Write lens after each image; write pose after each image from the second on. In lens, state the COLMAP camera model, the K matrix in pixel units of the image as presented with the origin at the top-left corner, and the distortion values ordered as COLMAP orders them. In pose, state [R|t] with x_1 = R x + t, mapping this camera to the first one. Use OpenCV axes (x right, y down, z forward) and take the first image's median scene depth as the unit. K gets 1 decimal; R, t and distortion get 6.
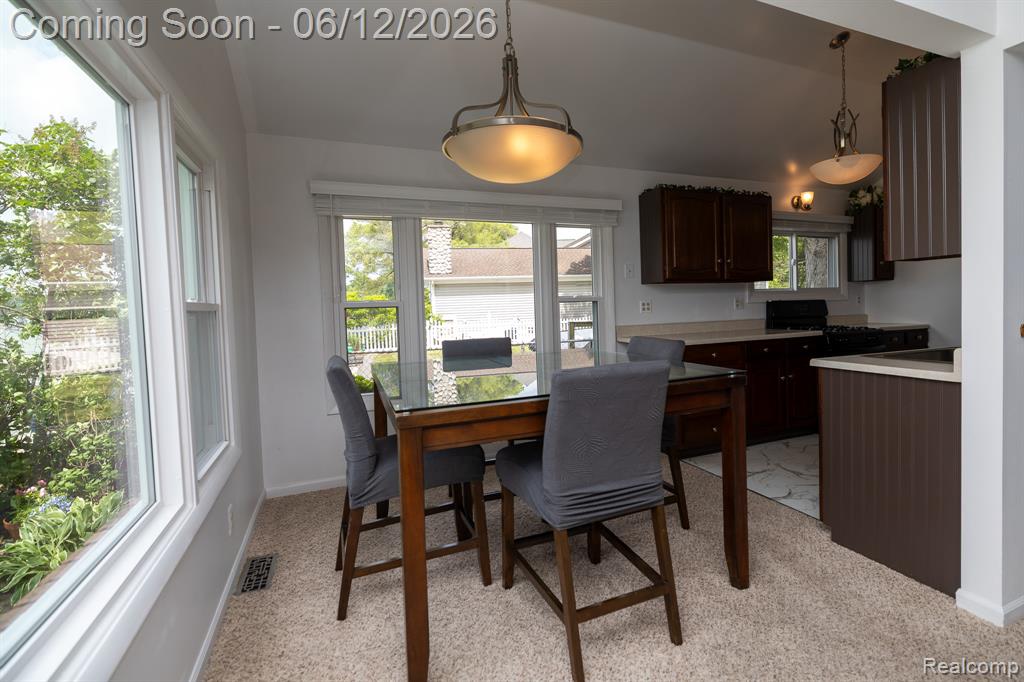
lens RADIAL K [[480.5, 0, 535.1], [0, 480.5, 327.3], [0, 0, 1]] dist [-0.009937, 0.000004]
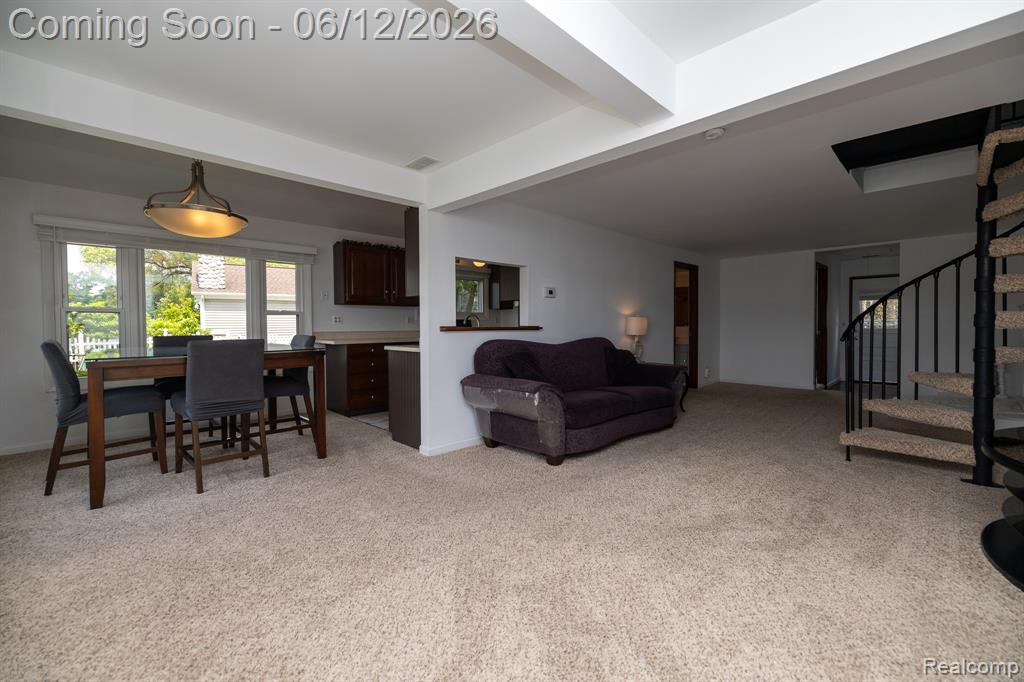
lens RADIAL K [[433.4, 0, 516.6], [0, 433.4, 335.8], [0, 0, 1]] dist [0.001717, -0.000129]
pose [[0.921200, 0.017455, 0.388698, 0.208674], [-0.007474, 0.999603, -0.027174, 0.037106], [-0.389018, 0.022127, 0.920964, -0.431172]]
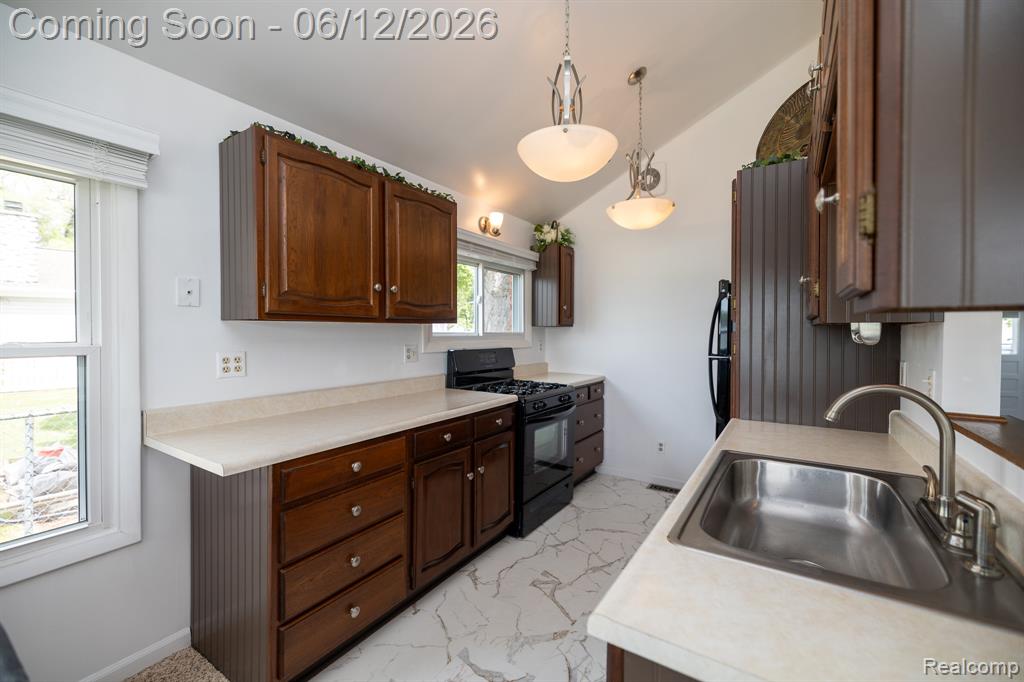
lens RADIAL K [[431.8, 0, 518.0], [0, 431.8, 333.4], [0, 0, 1]] dist [0.004071, 0.000260]
pose [[0.813892, 0.029833, 0.580250, 0.200351], [-0.002703, 0.998865, -0.047563, -0.052042], [-0.581010, 0.037143, 0.813049, 0.429474]]
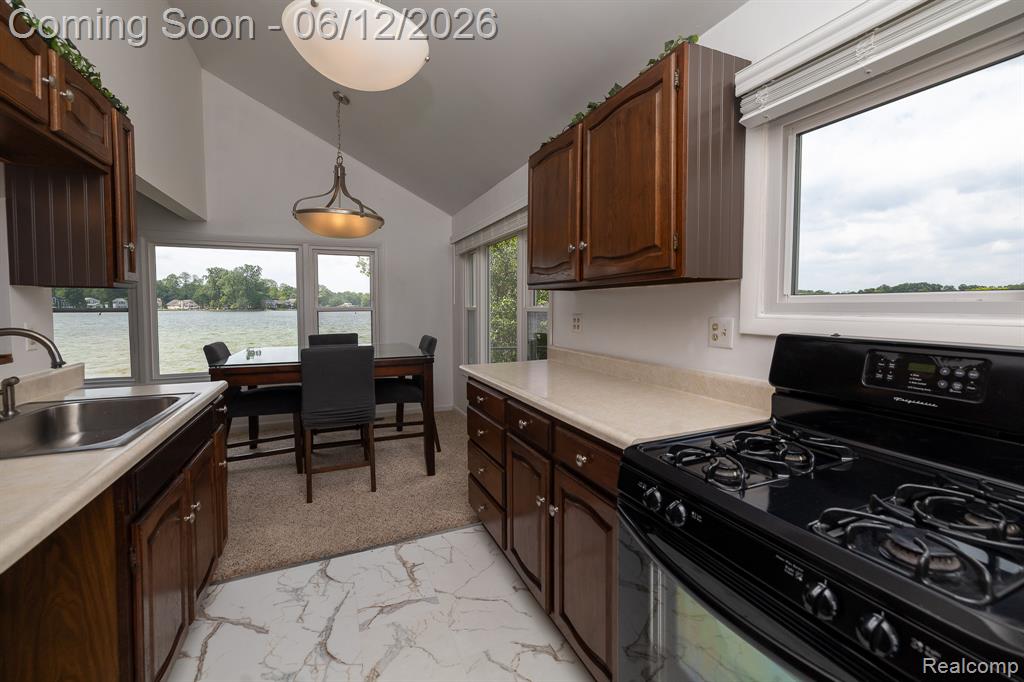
lens RADIAL K [[431.8, 0, 518.0], [0, 431.8, 333.4], [0, 0, 1]] dist [0.004071, 0.000260]
pose [[0.034931, 0.099085, -0.994466, 0.797554], [-0.043089, 0.994297, 0.097555, -0.080461], [0.998460, 0.039443, 0.039001, 0.849395]]
